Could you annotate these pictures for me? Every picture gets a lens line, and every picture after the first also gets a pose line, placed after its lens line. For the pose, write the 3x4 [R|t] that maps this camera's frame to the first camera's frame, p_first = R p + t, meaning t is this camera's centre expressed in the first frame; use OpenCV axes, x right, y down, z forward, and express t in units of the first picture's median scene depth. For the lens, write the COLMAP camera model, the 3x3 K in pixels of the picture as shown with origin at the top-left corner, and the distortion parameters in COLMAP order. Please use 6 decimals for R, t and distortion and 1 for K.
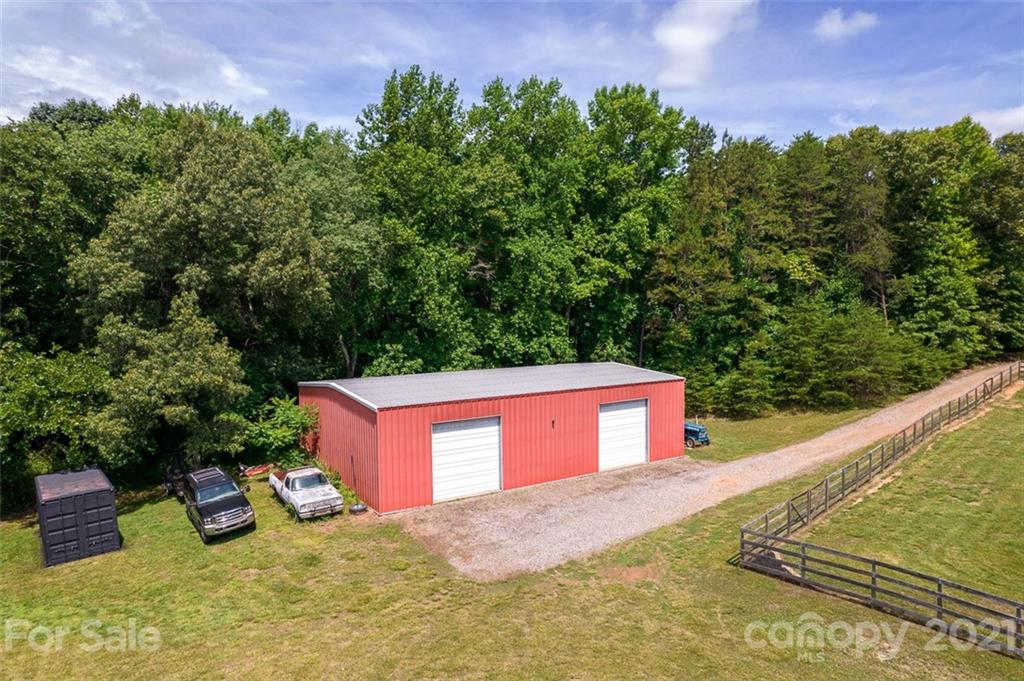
lens RADIAL K [[670.6, 0, 504.7], [0, 670.6, 333.7], [0, 0, 1]] dist [-0.024574, 0.011717]
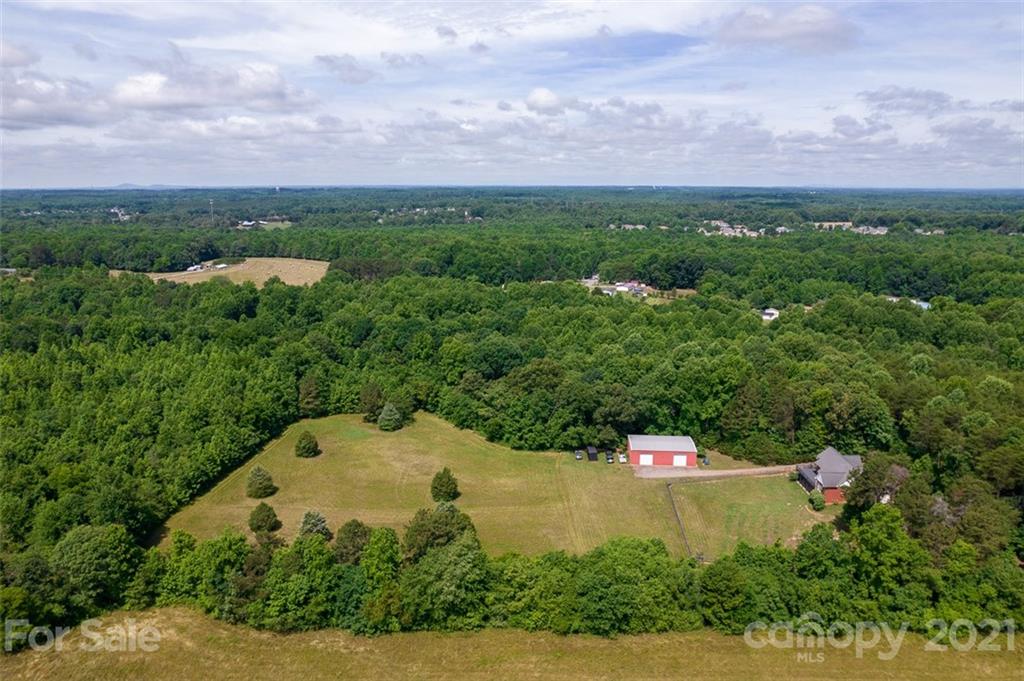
lens RADIAL K [[670.6, 0, 512.6], [0, 670.6, 338.9], [0, 0, 1]] dist [-0.024574, 0.011717]
pose [[0.805222, 0.151679, -0.573247, 1.348653], [-0.039413, 0.978284, 0.203488, -1.224817], [0.591663, -0.141260, 0.793713, -2.611828]]
